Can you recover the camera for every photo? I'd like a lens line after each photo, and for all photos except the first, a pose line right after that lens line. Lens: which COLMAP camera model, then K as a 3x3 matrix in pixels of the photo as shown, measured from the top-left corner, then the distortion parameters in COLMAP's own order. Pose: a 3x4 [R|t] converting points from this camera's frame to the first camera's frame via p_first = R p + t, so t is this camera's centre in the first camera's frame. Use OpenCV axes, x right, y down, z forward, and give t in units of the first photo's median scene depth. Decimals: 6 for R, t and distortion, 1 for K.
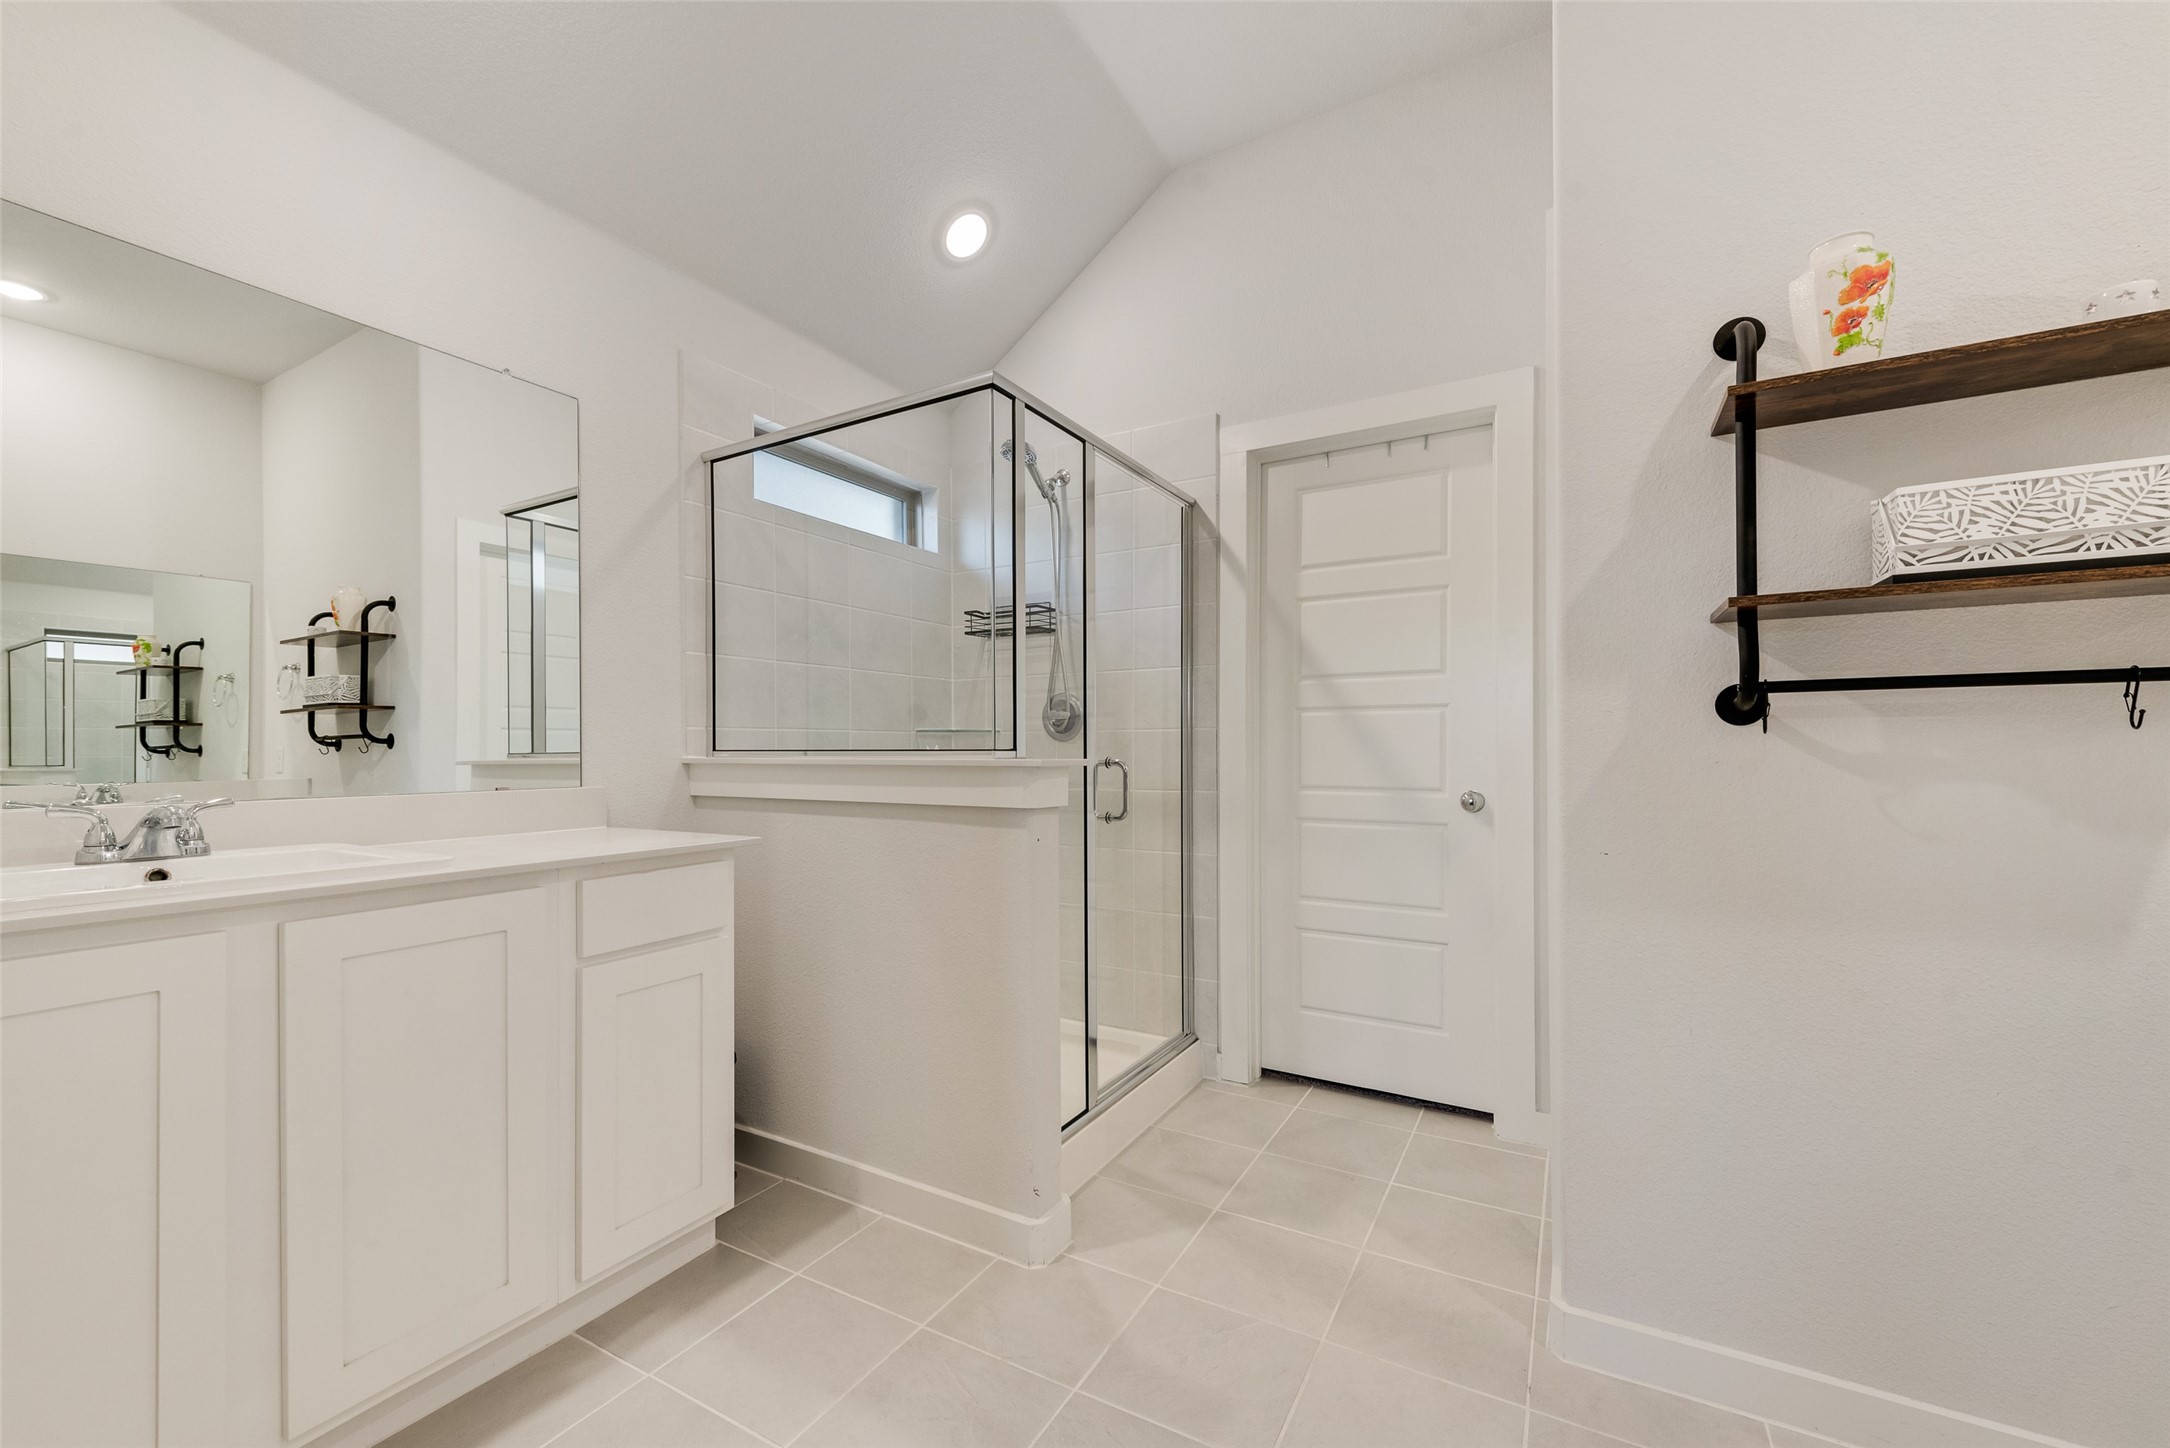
lens RADIAL K [[850.5, 0, 1071.5], [0, 850.5, 749.5], [0, 0, 1]] dist [-0.000070, -0.001857]
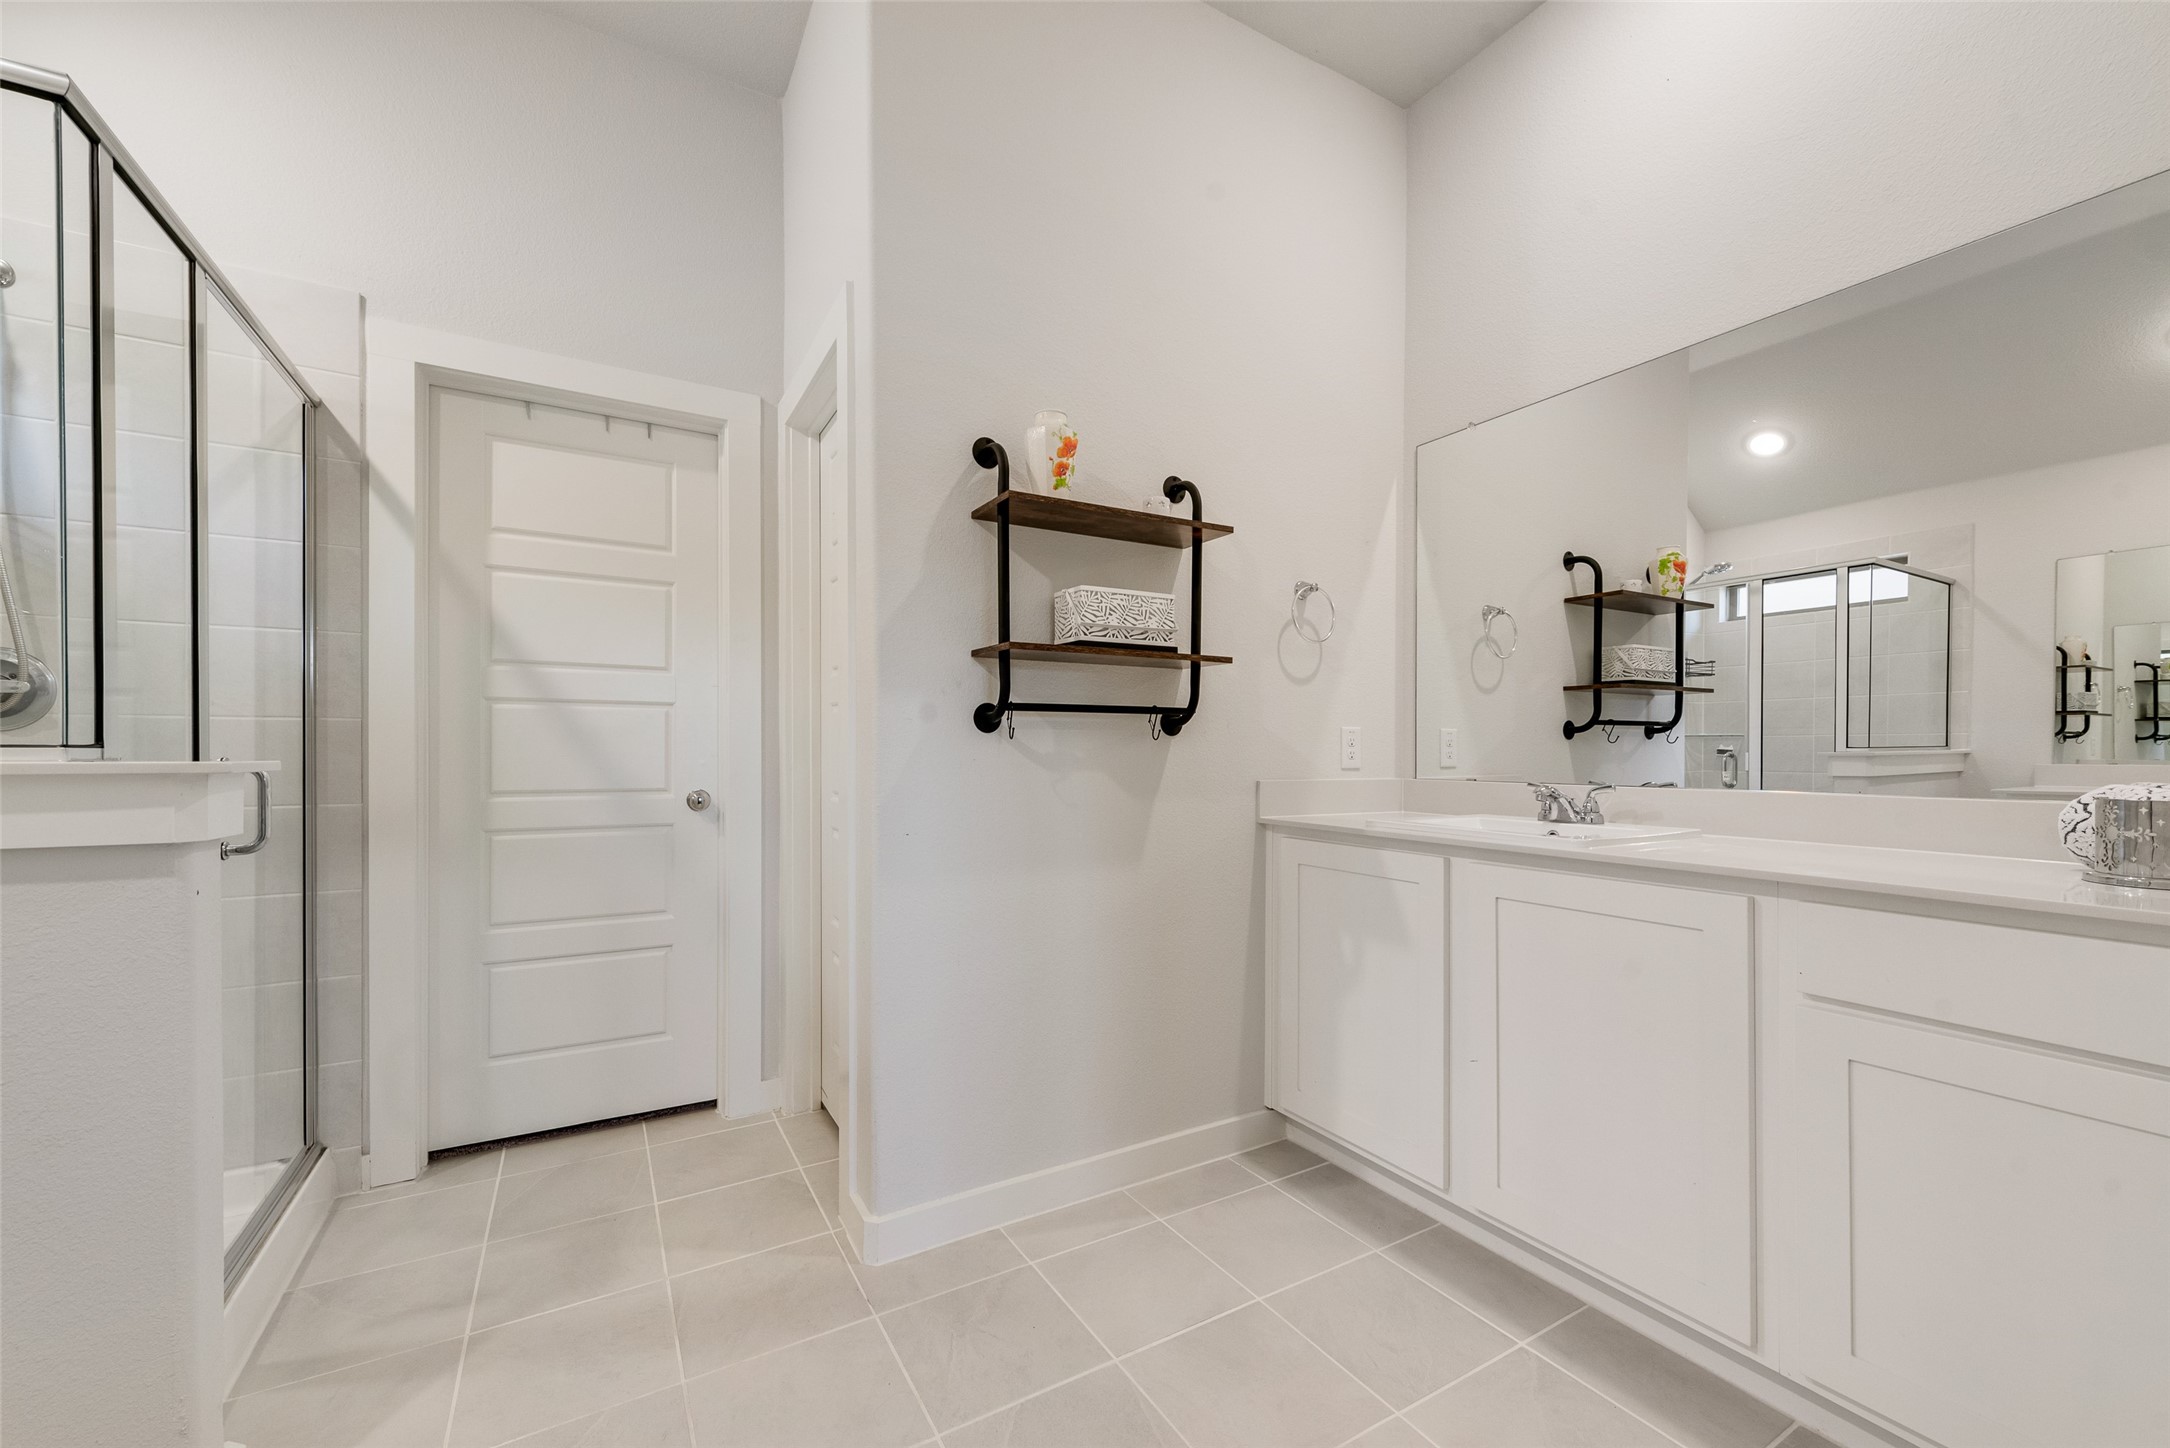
lens RADIAL K [[850.5, 0, 1075.1], [0, 850.5, 753.5], [0, 0, 1]] dist [-0.000070, -0.001857]
pose [[0.492897, 0.001495, 0.870086, -0.190406], [-0.005053, 0.999987, 0.001144, 0.001504], [-0.870073, -0.004960, 0.492898, 0.106280]]
